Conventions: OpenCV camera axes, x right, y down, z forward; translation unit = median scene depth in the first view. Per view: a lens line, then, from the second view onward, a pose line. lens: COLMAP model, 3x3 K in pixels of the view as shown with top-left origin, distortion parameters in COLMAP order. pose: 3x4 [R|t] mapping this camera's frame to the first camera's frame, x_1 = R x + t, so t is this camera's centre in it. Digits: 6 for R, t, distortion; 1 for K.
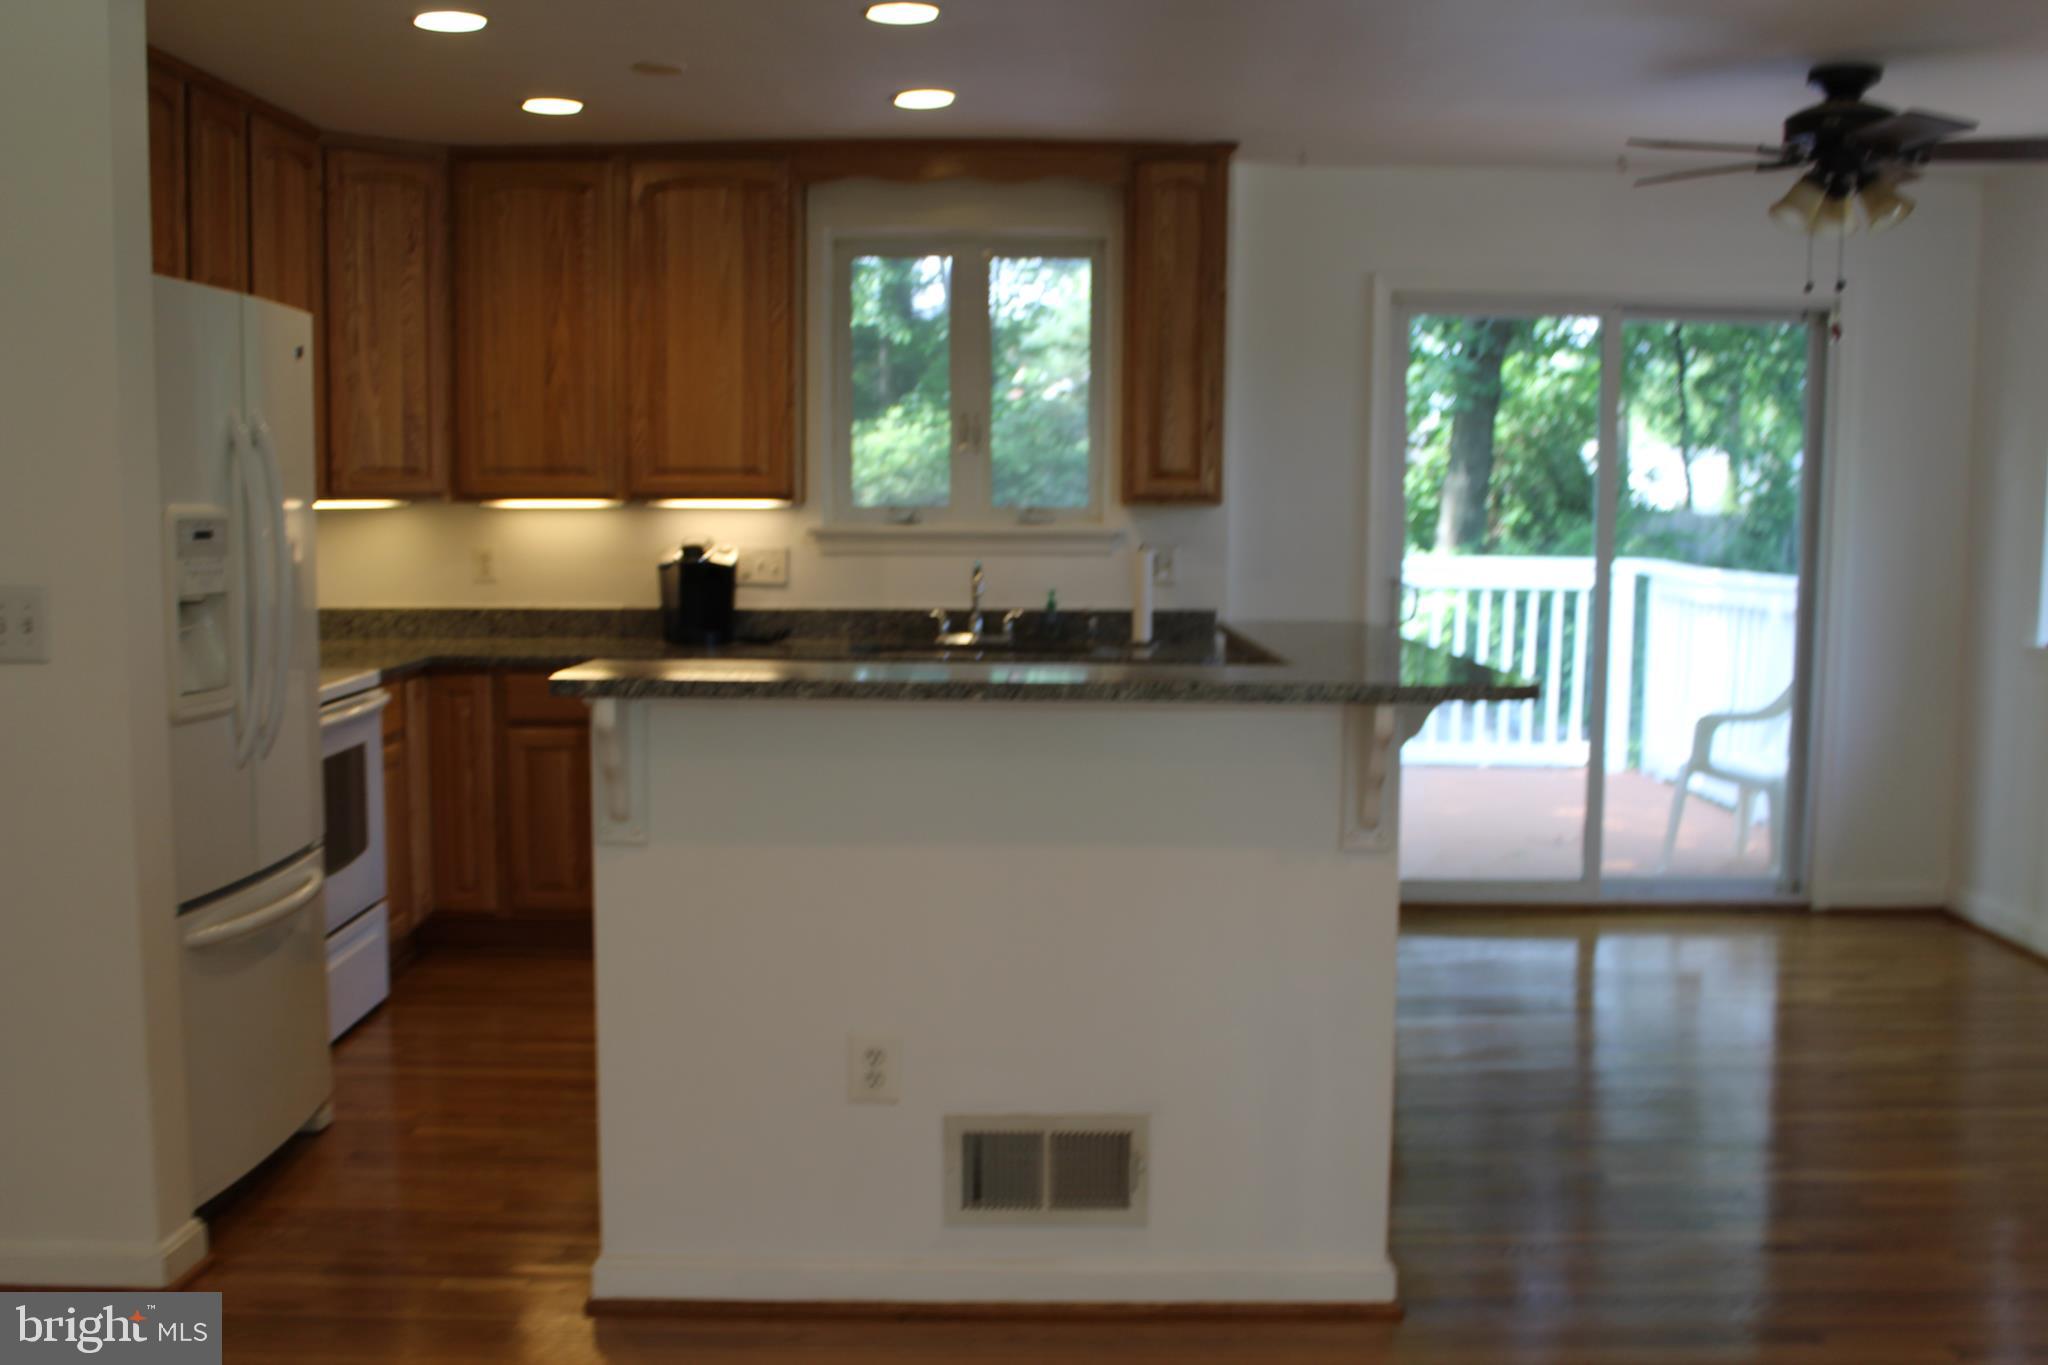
lens RADIAL K [[2020.6, 0, 1024.0], [0, 2020.6, 682.5], [0, 0, 1]] dist [-0.030557, -0.009114]
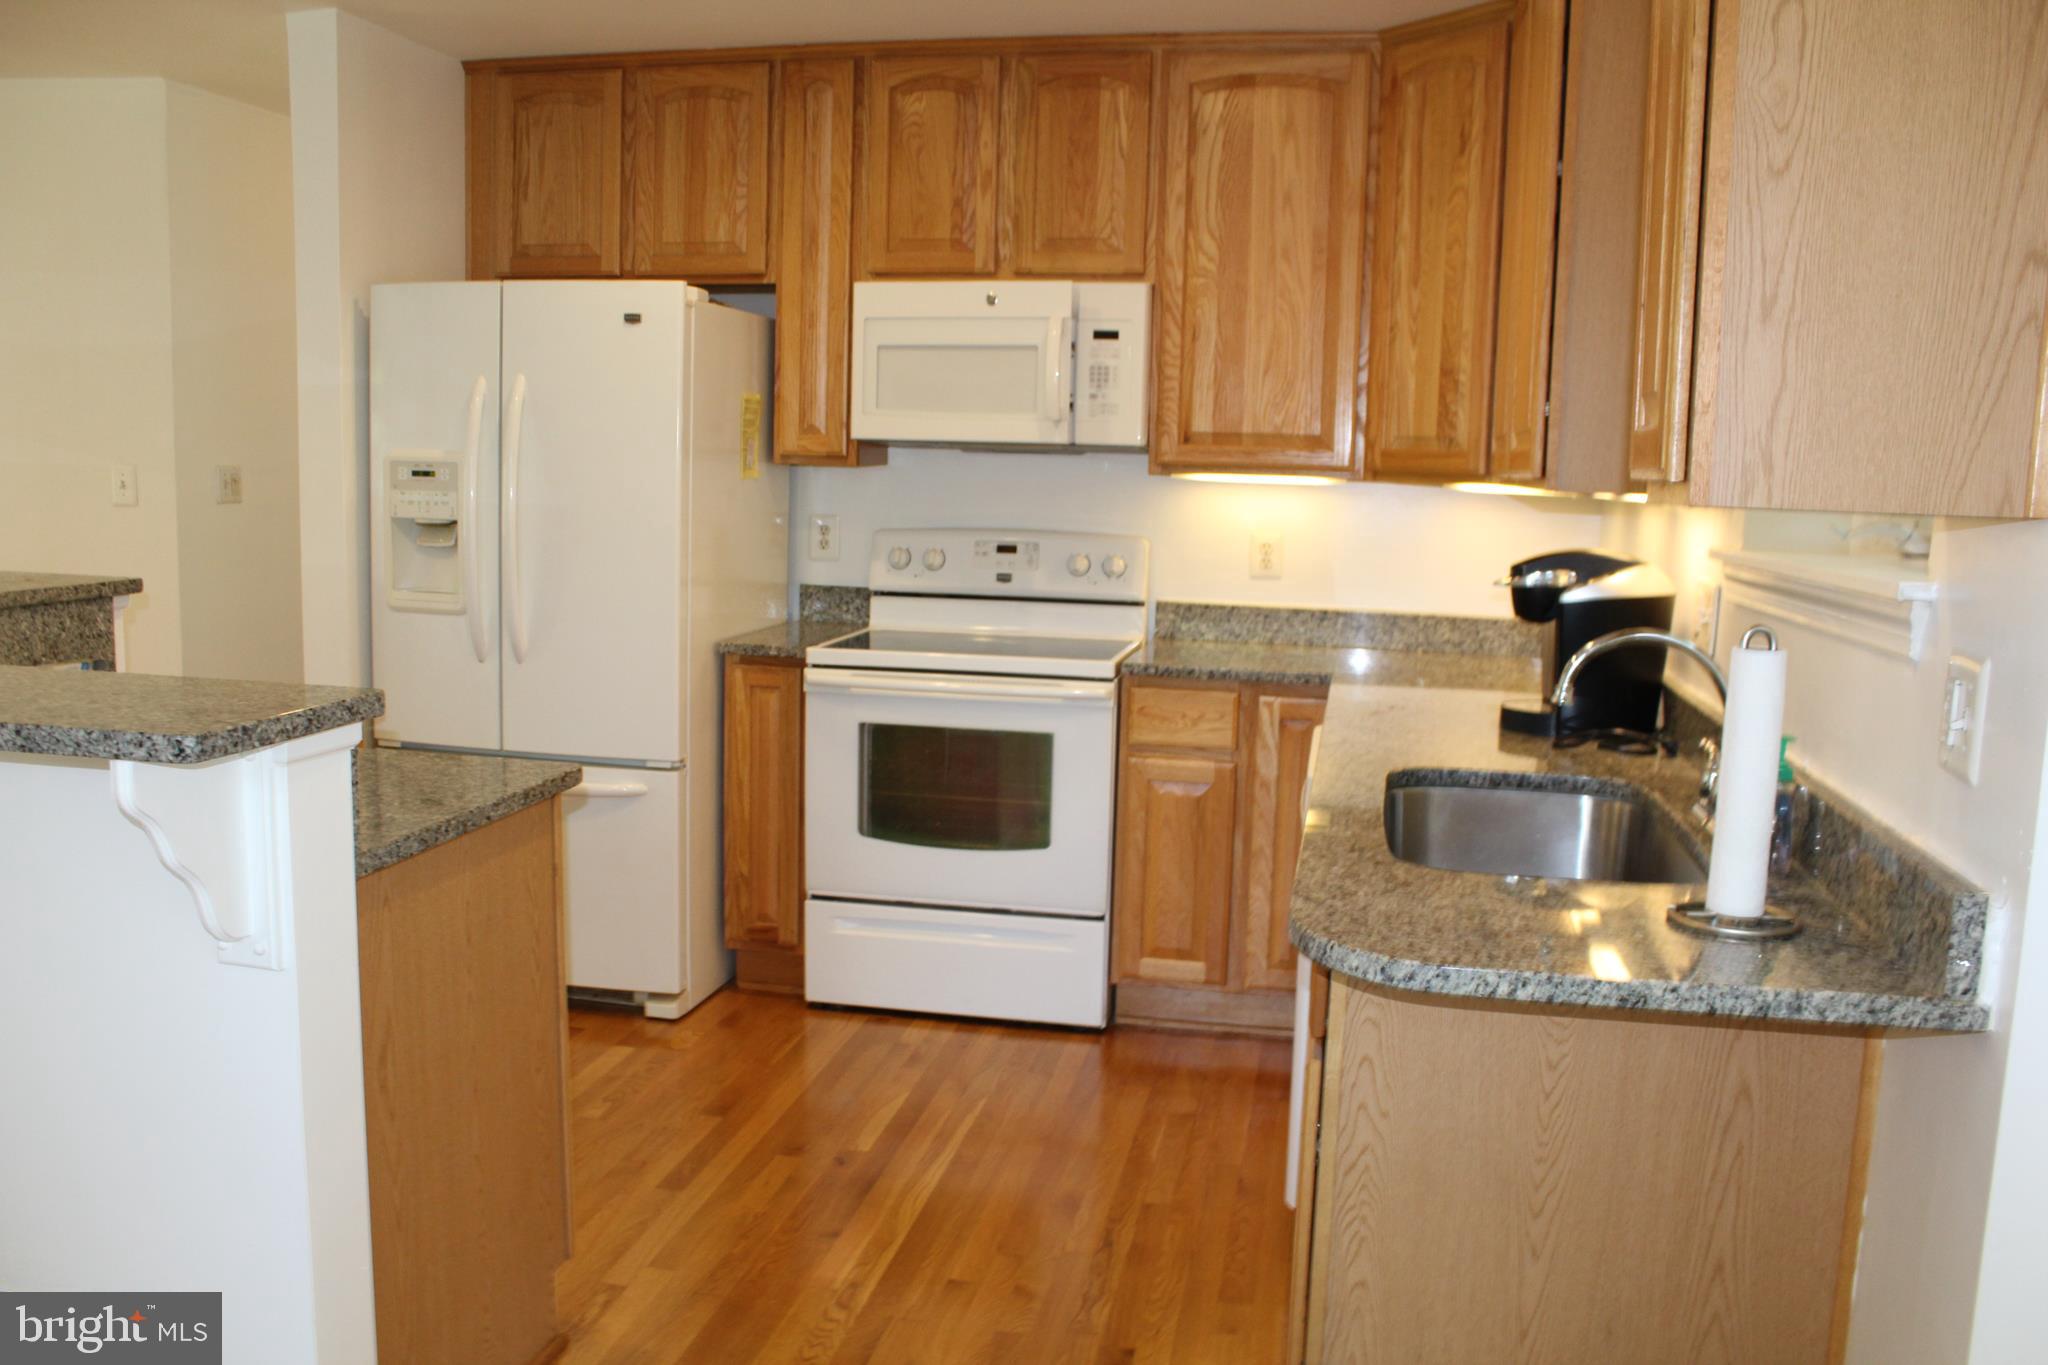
lens RADIAL K [[1672.8, 0, 1024.0], [0, 1672.8, 682.5], [0, 0, 1]] dist [-0.031763, -0.001054]
pose [[-0.194839, 0.120343, -0.973425, 0.372882], [-0.119922, 0.982076, 0.145416, -0.090150], [0.973476, 0.145067, -0.176915, 0.994017]]
